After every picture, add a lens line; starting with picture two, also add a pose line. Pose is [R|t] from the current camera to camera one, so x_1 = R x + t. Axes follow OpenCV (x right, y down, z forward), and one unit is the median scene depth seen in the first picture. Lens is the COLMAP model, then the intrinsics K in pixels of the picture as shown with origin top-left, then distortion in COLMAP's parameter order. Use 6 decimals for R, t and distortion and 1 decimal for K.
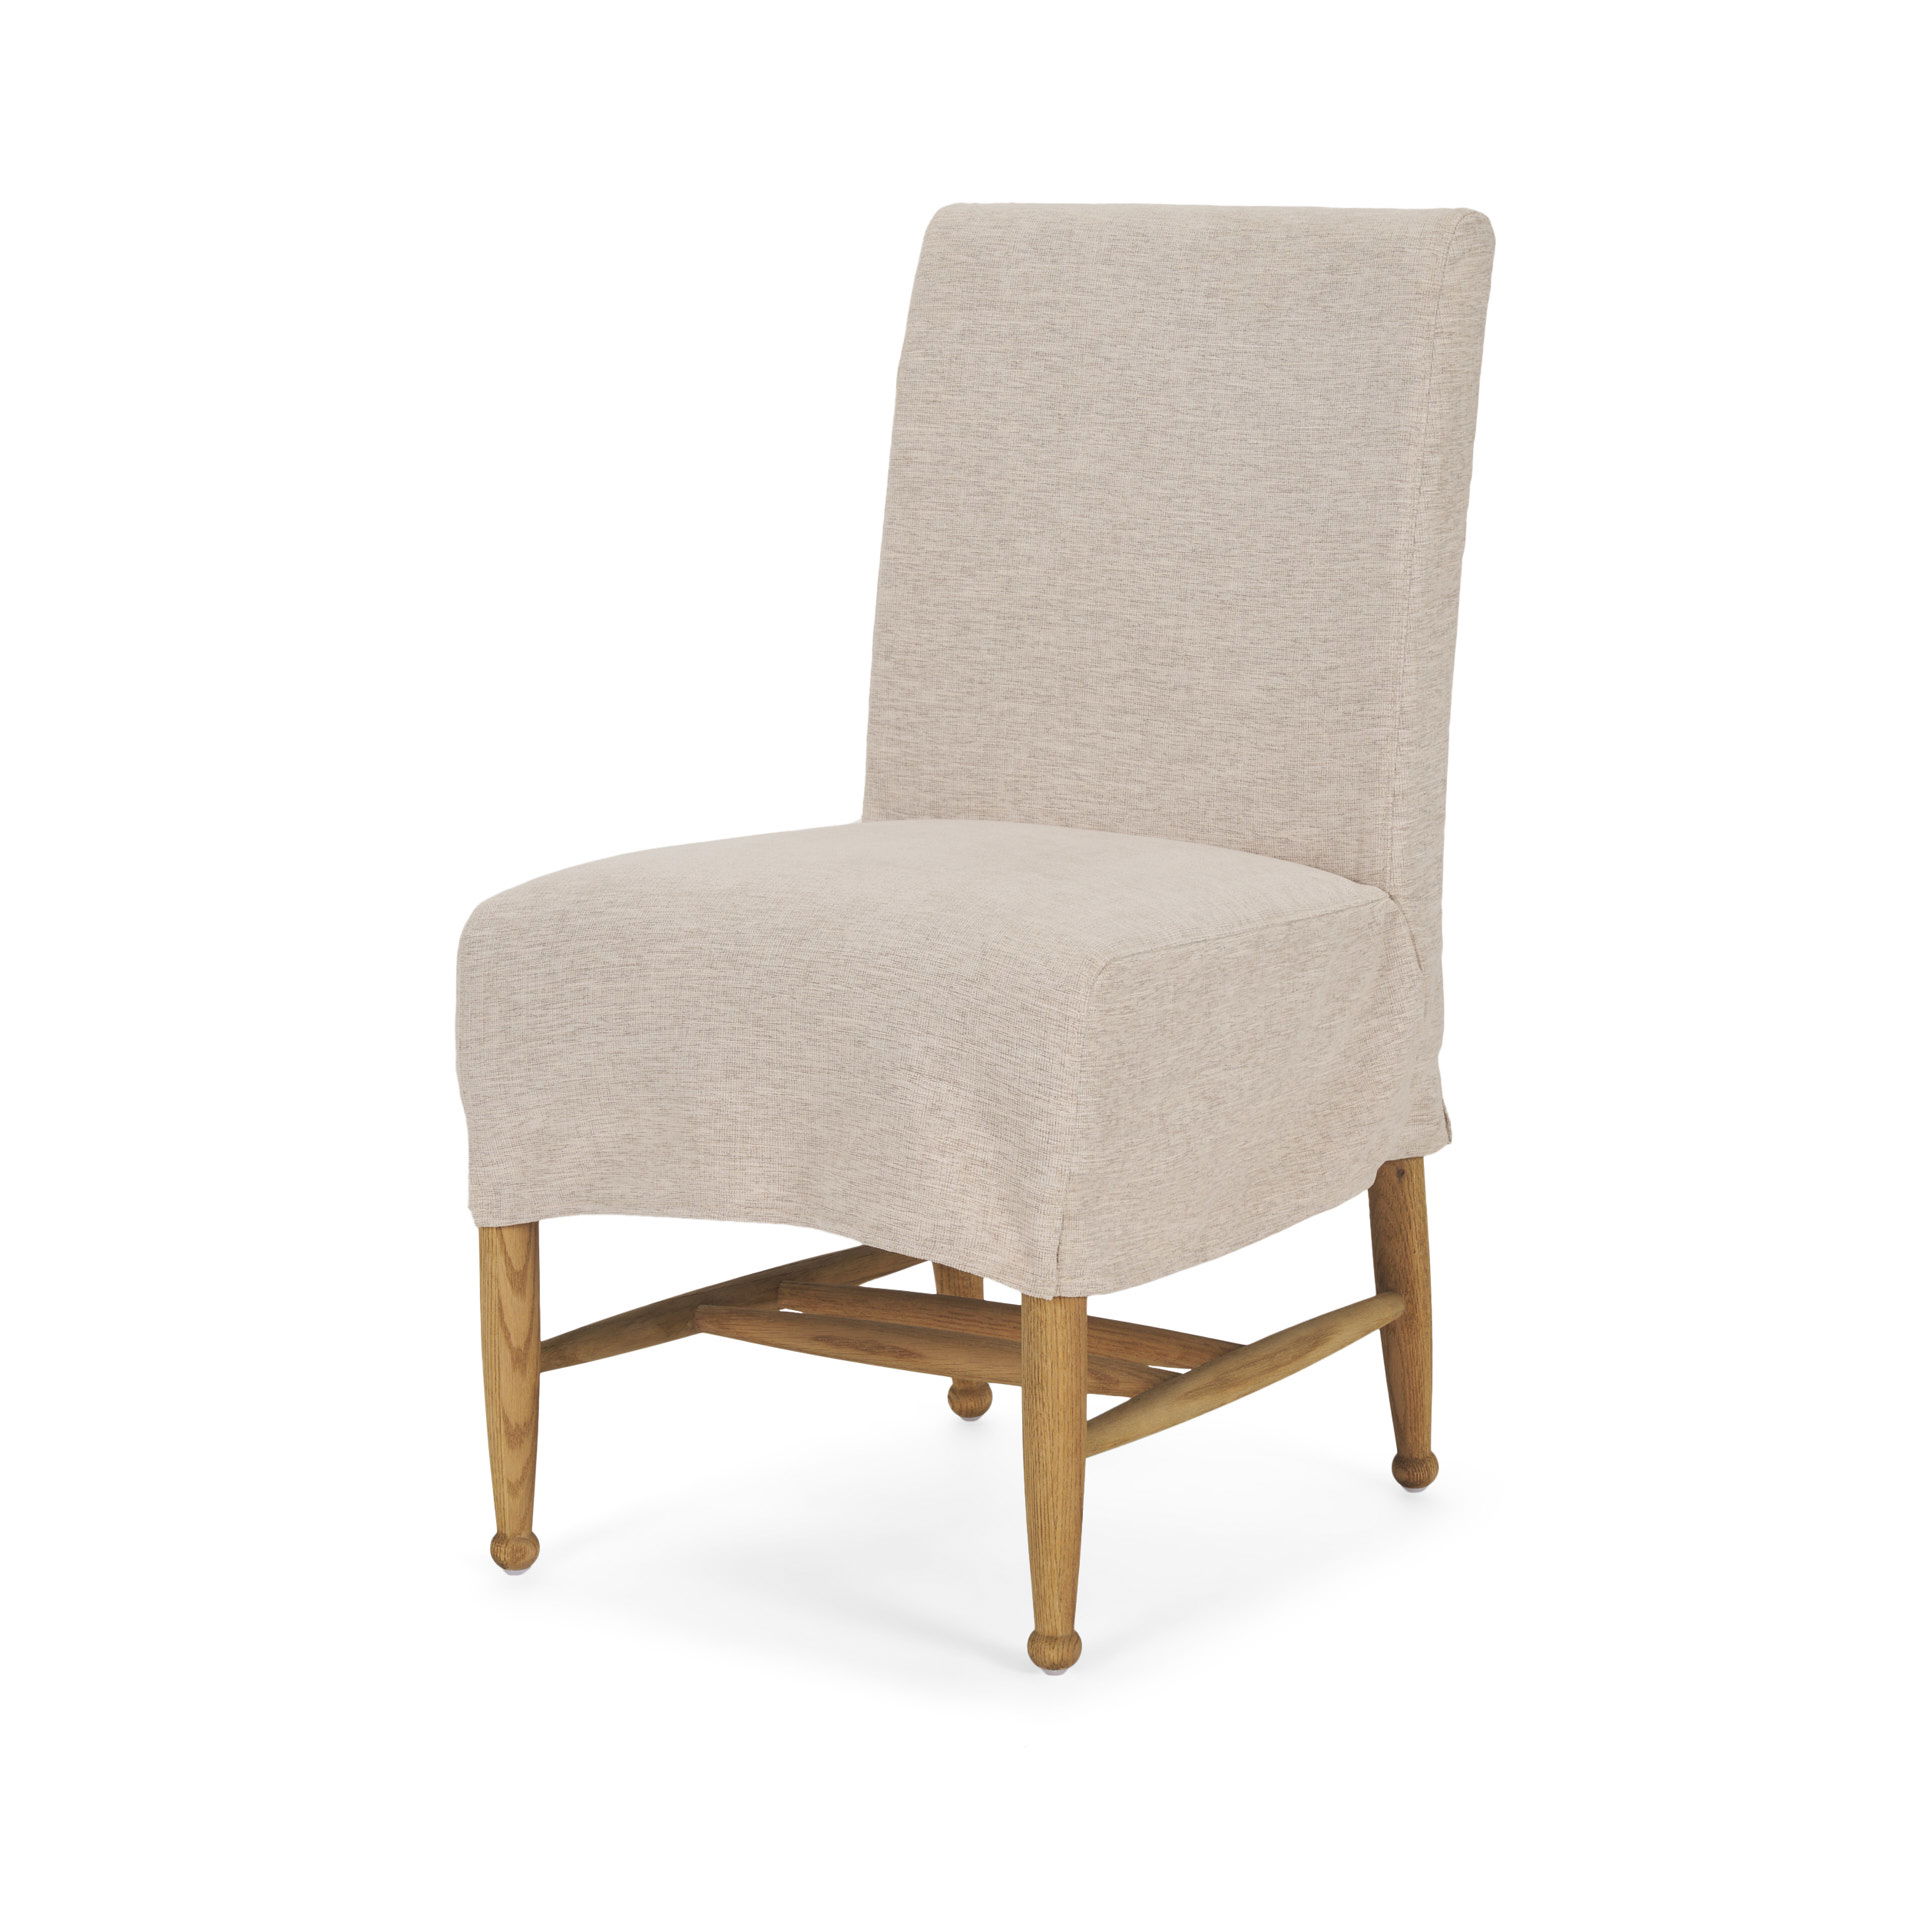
lens RADIAL K [[5739.1, 0, 960.0], [0, 5739.1, 960.0], [0, 0, 1]] dist [-0.124981, -0.227760]
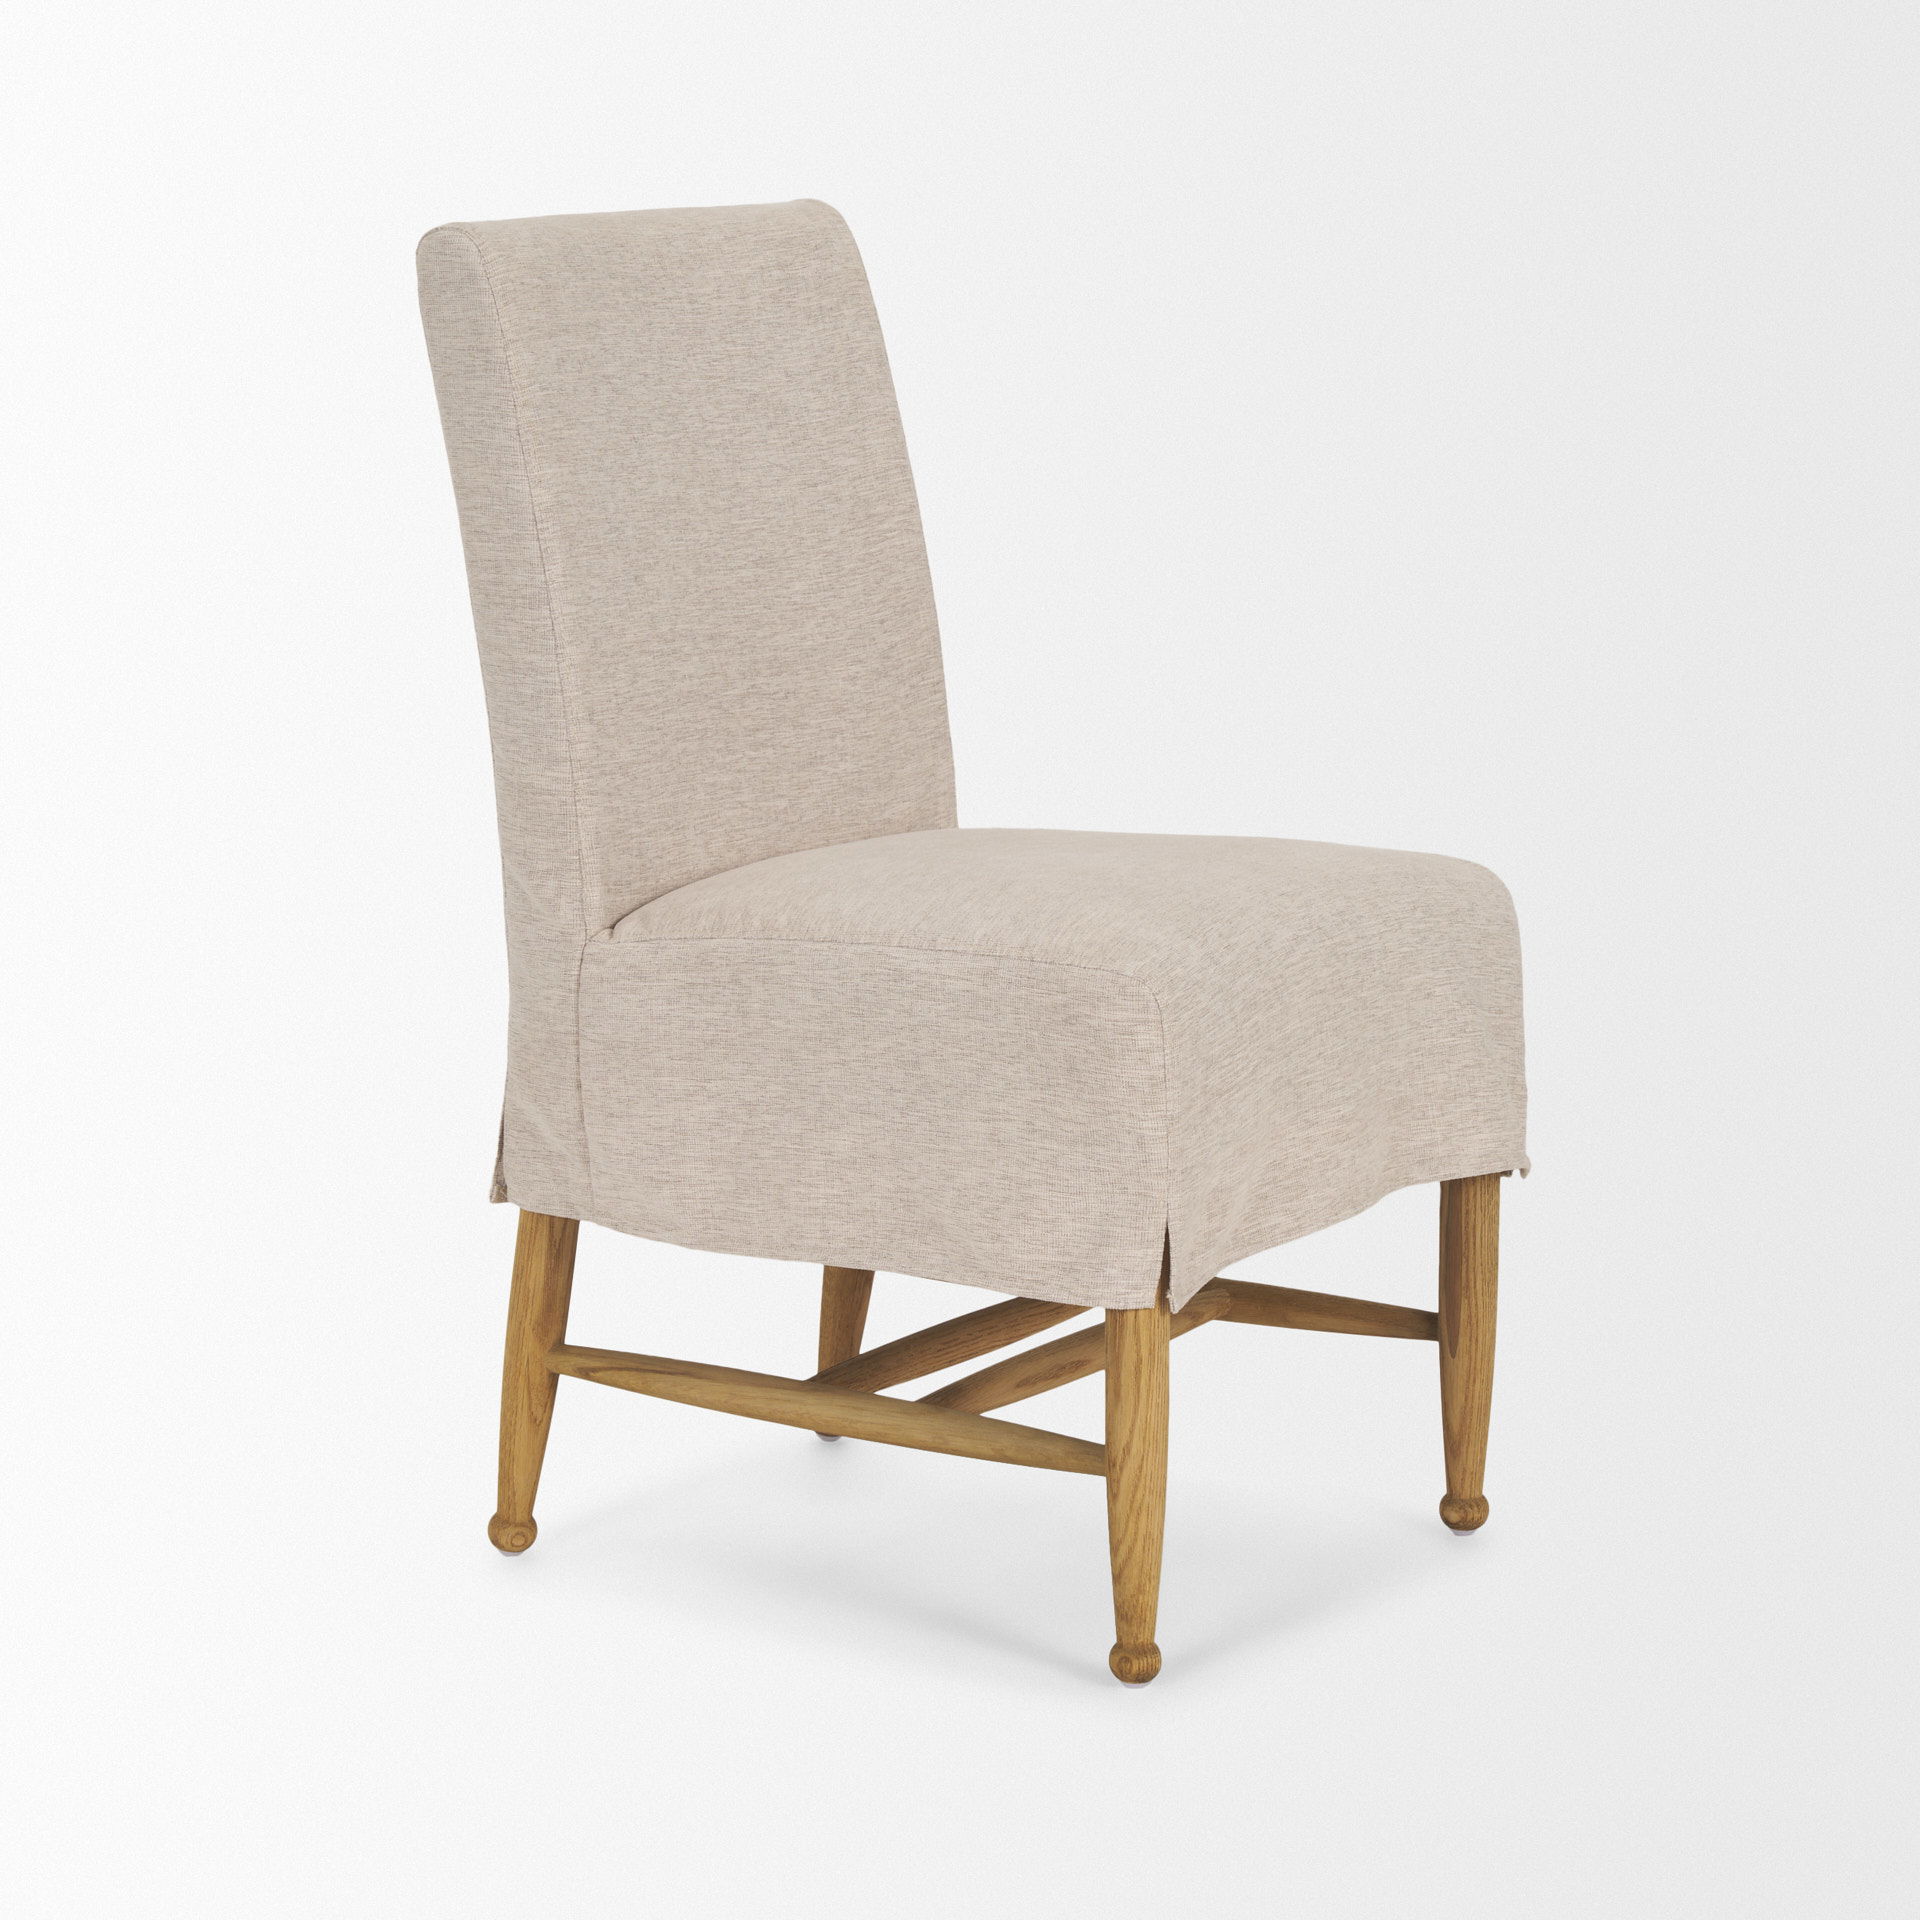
lens RADIAL K [[5739.1, 0, 960.0], [0, 5739.1, 960.0], [0, 0, 1]] dist [-0.124981, -0.227760]
pose [[-0.003907, -0.162113, 0.986764, -0.961852], [0.167239, 0.972768, 0.160476, -0.159517], [-0.985909, 0.165653, 0.023311, 0.972267]]
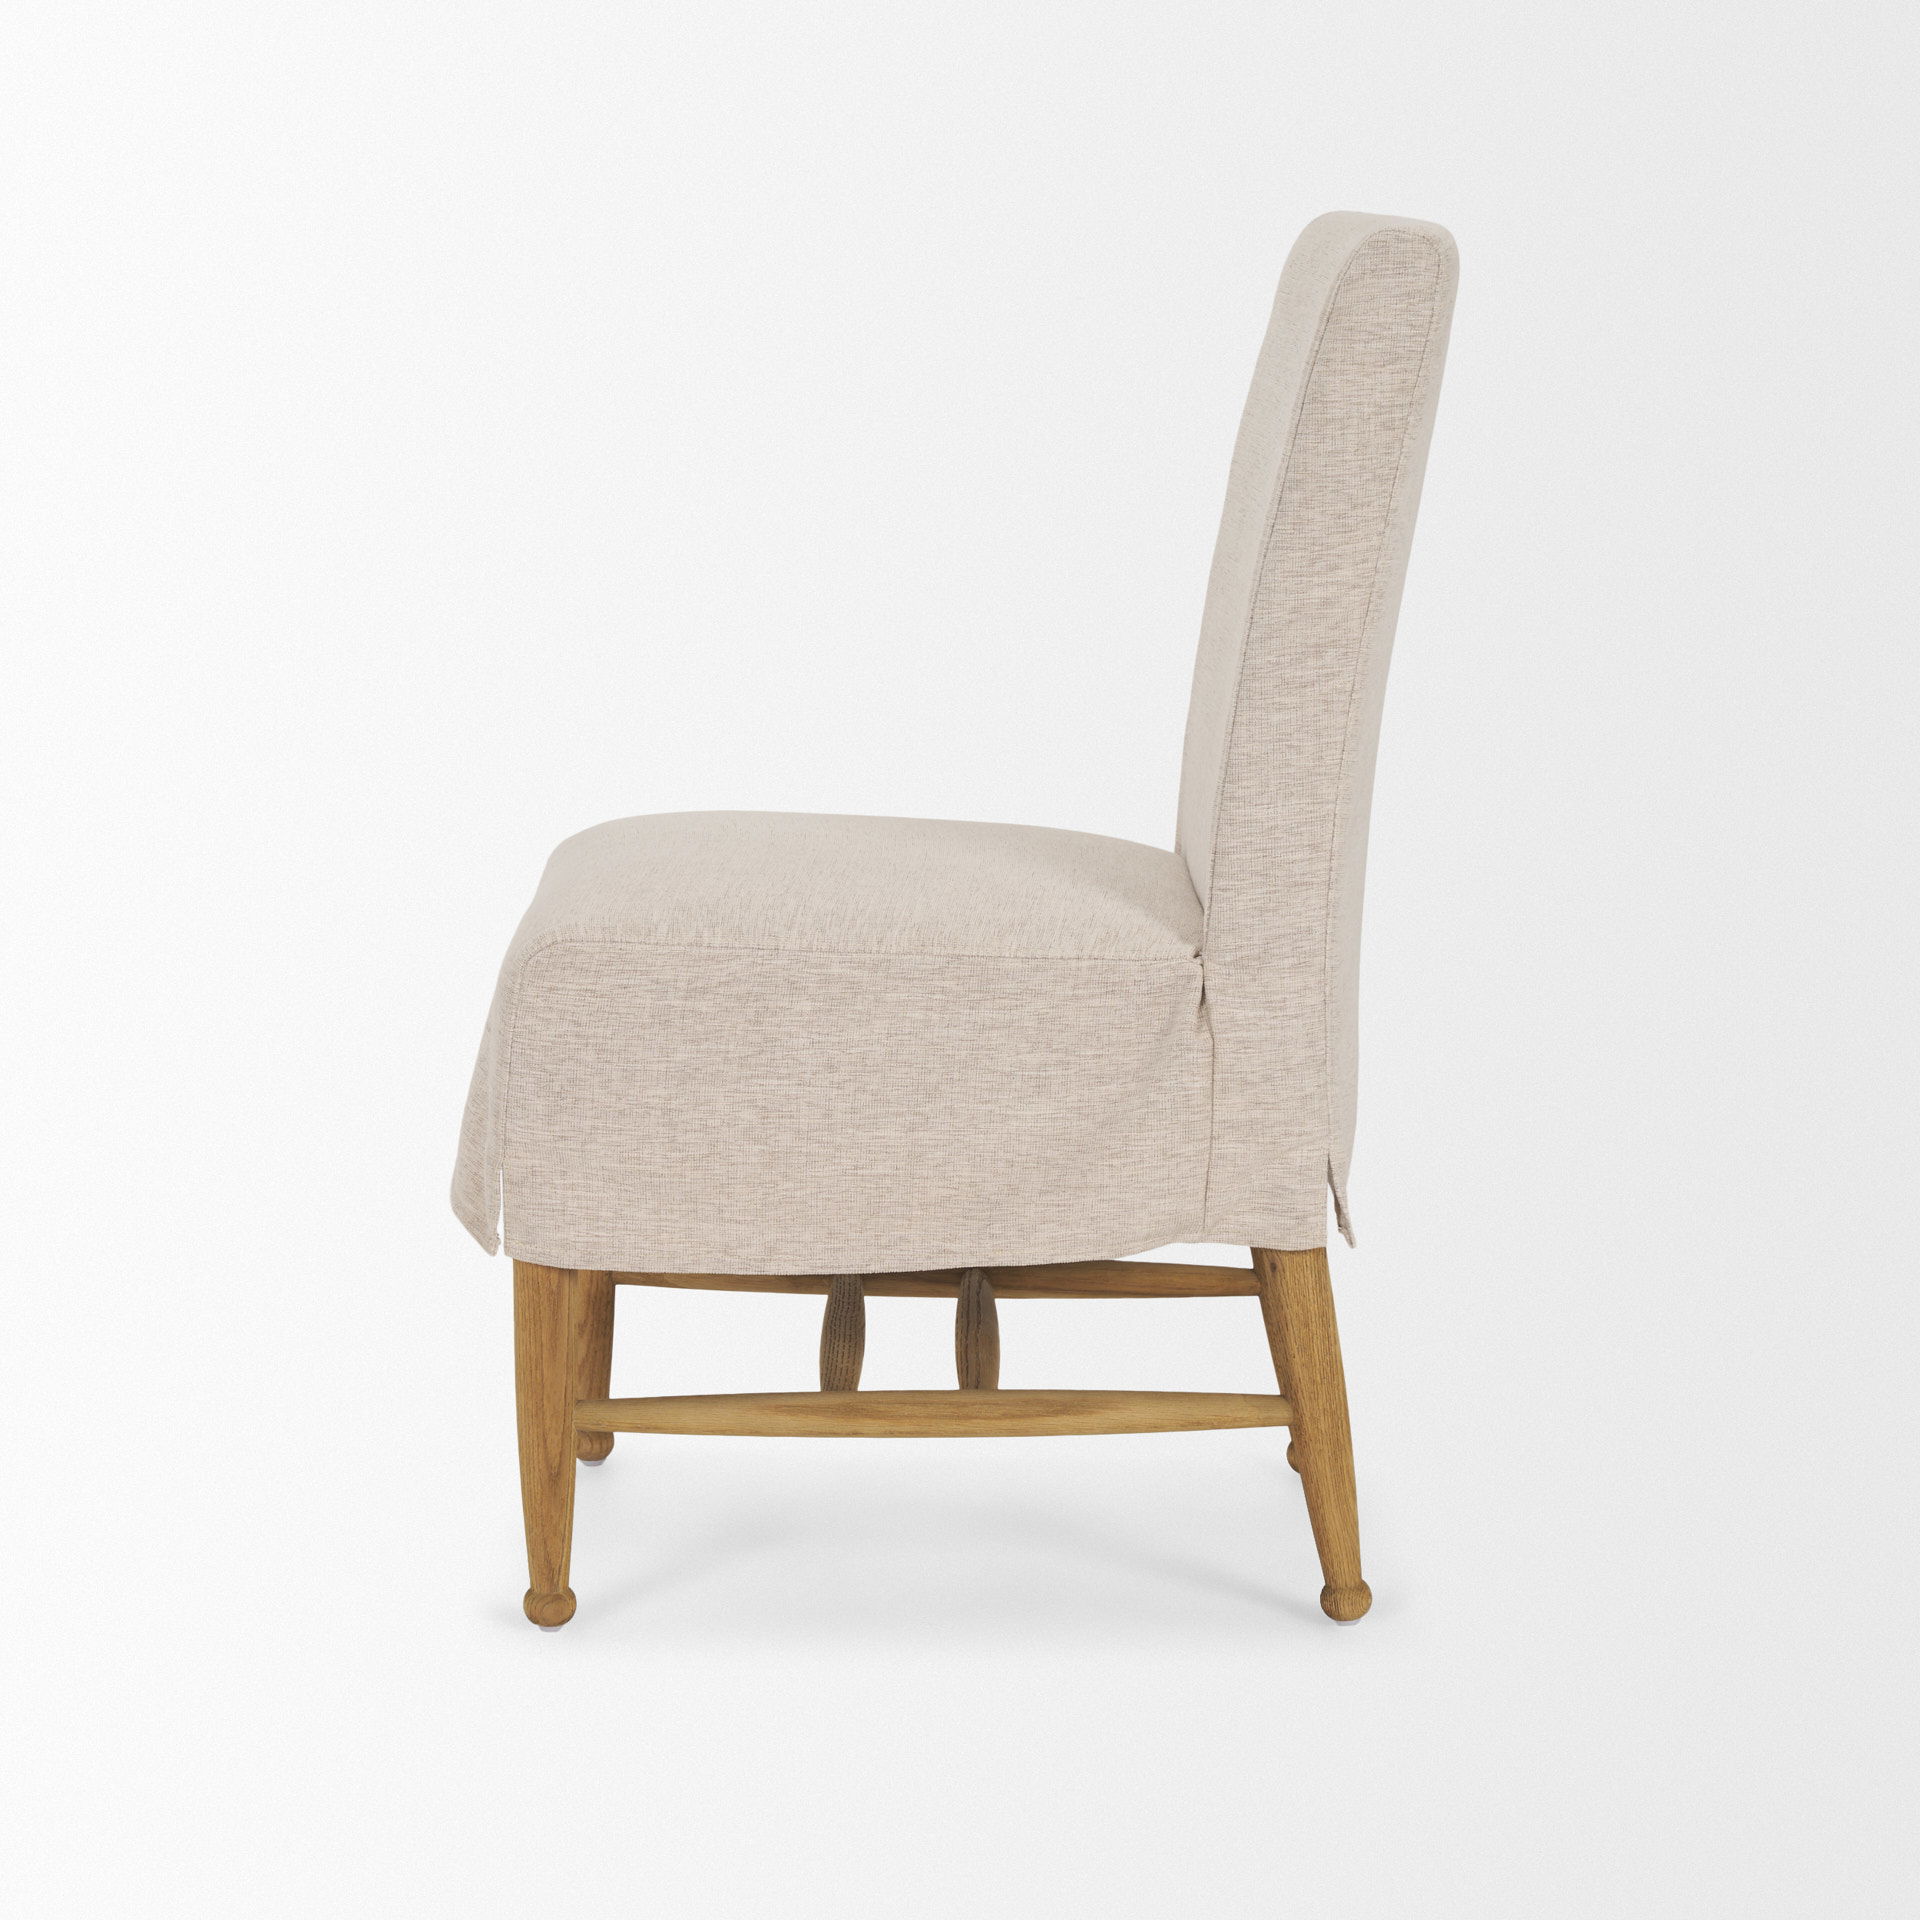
lens RADIAL K [[5465.0, 0, 856.4], [0, 5465.0, 964.7], [0, 0, 1]] dist [0.023194, 0.385045]
pose [[0.519763, 0.149687, -0.841095, 0.784907], [-0.139891, 0.986154, 0.089056, -0.080647], [0.842779, 0.071374, 0.533506, 0.478367]]
